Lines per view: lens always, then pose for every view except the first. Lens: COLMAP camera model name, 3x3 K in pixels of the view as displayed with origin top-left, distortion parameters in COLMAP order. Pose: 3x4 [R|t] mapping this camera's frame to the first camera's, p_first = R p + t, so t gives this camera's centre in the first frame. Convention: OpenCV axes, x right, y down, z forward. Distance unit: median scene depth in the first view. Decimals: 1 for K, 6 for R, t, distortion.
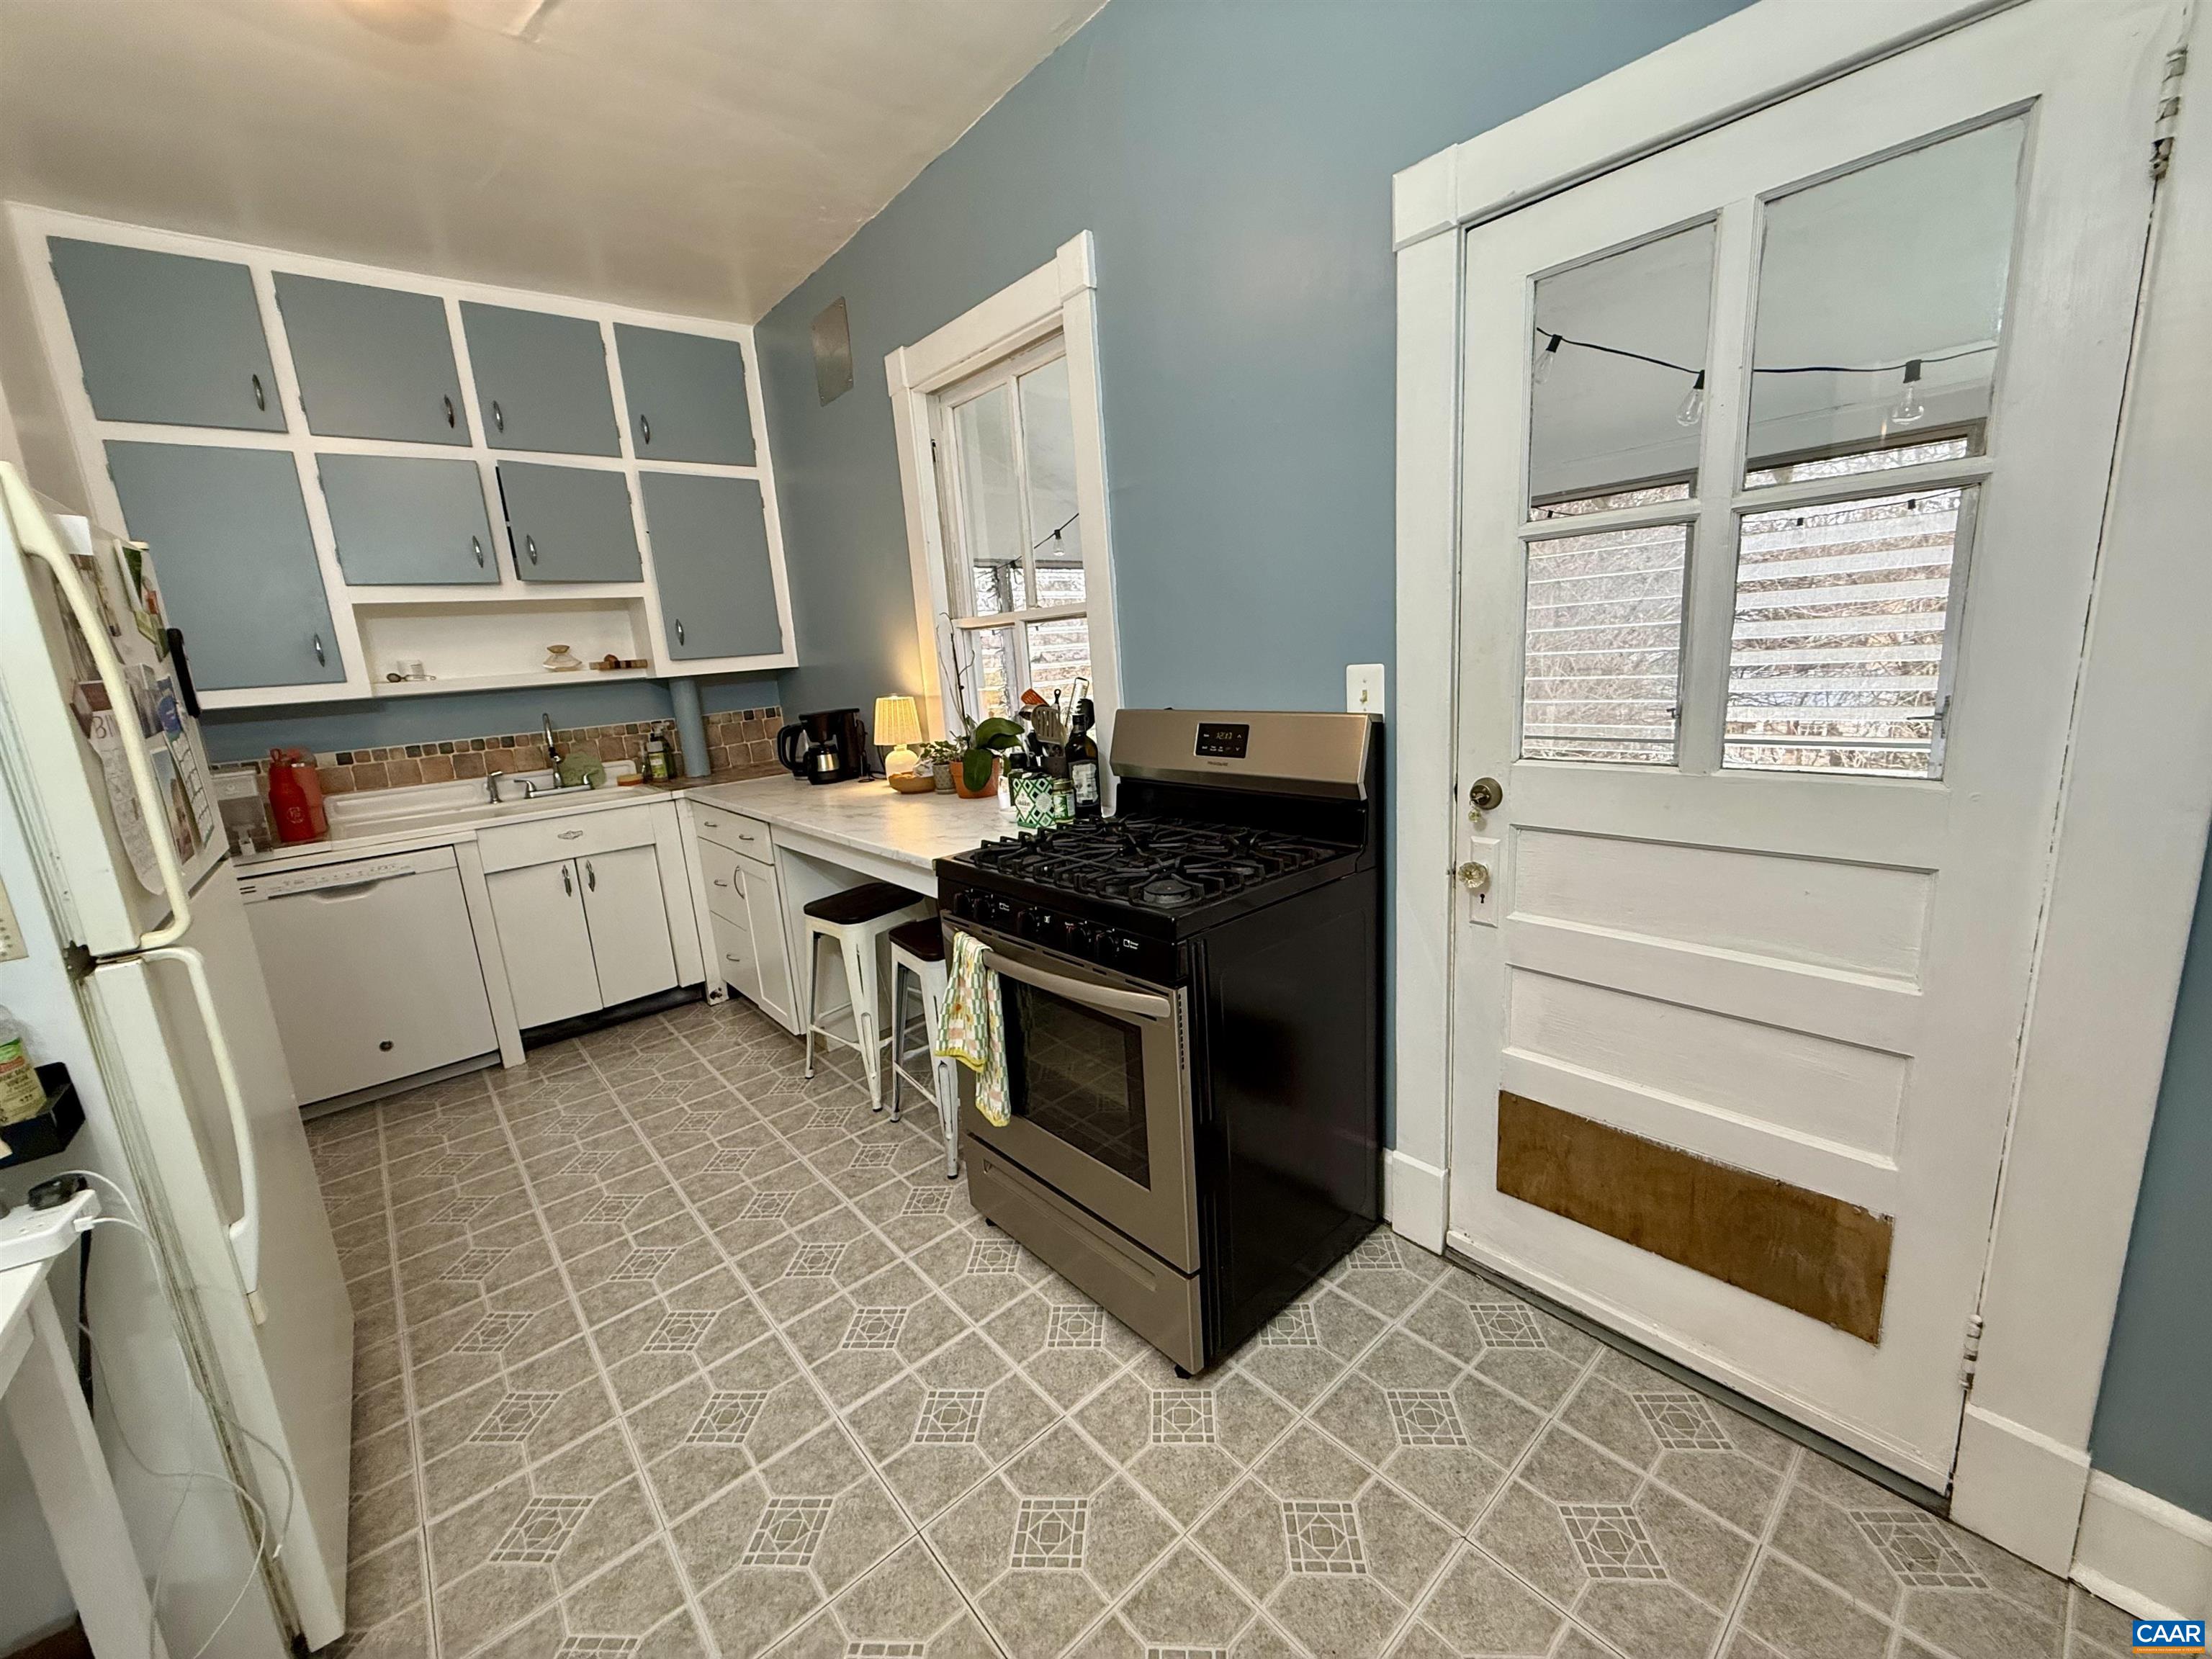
lens RADIAL K [[878.8, 0, 1102.6], [0, 878.8, 828.9], [0, 0, 1]] dist [-0.001687, 0.000543]
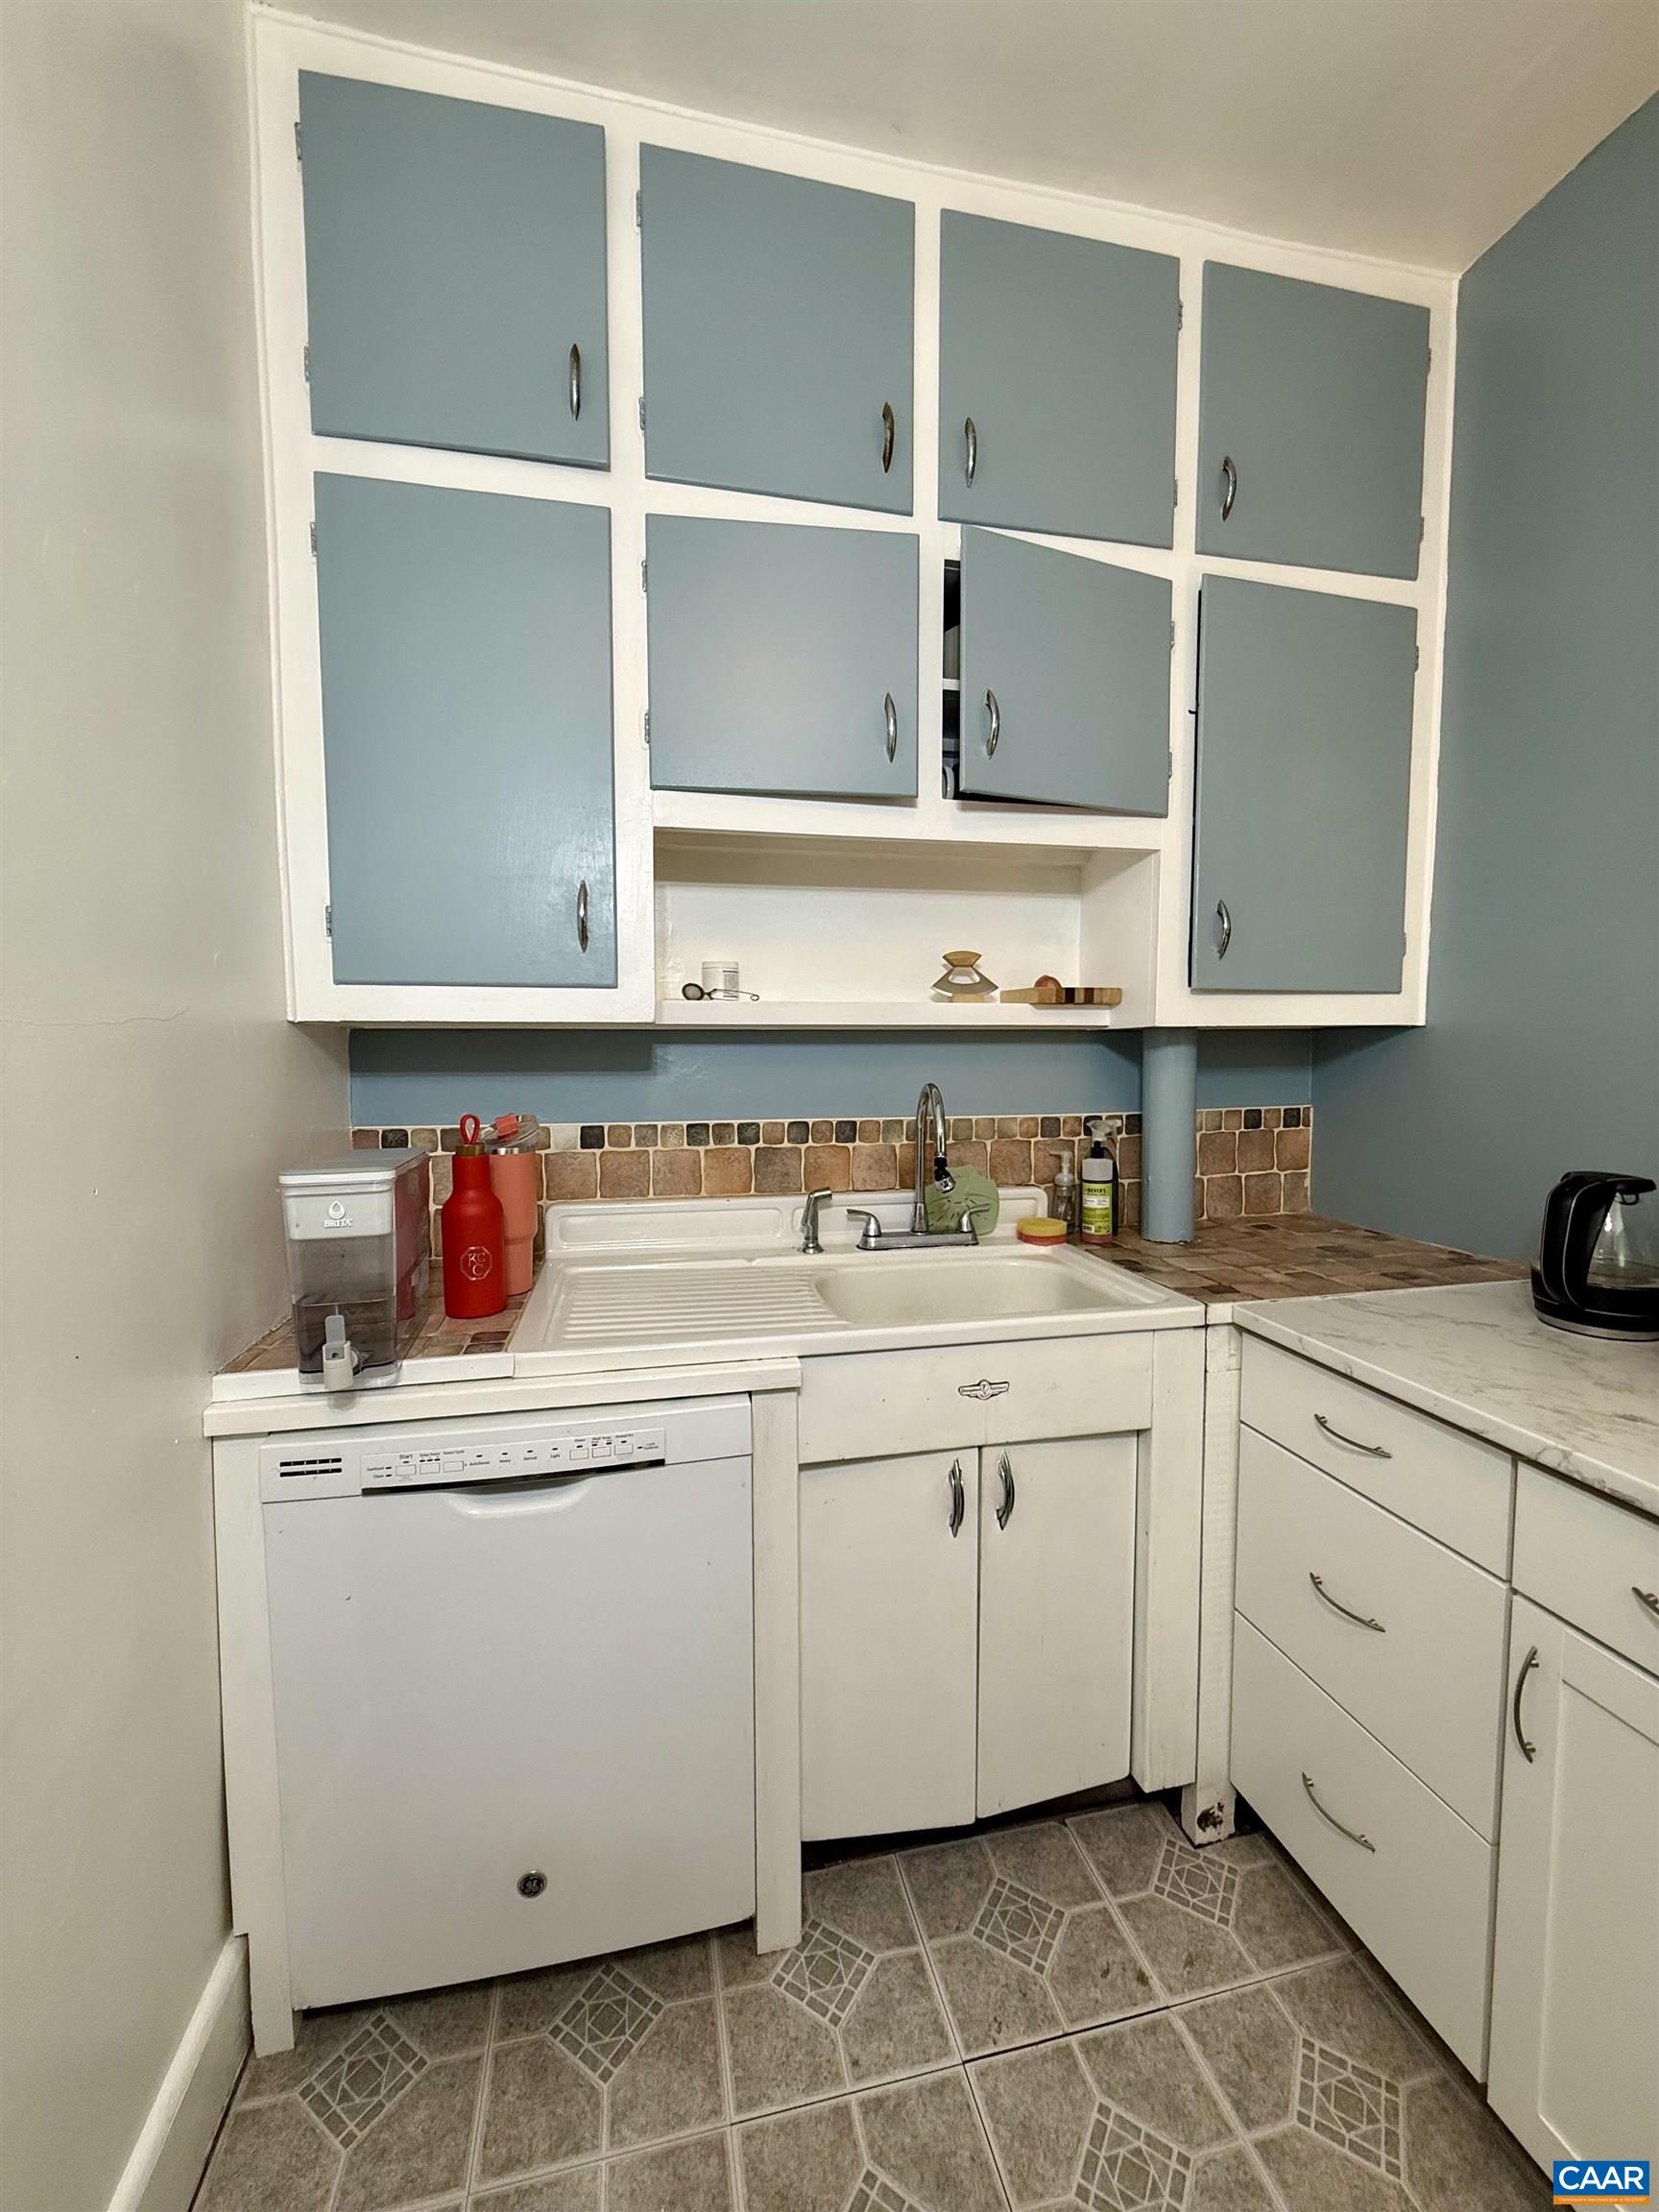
lens RADIAL K [[878.8, 0, 822.8], [0, 878.8, 1108.9], [0, 0, 1]] dist [-0.001687, 0.000543]
pose [[0.878019, 0.098277, -0.468427, -0.484259], [-0.154014, 0.984652, -0.082101, -0.072760], [0.453169, 0.144230, 0.879679, 0.581981]]
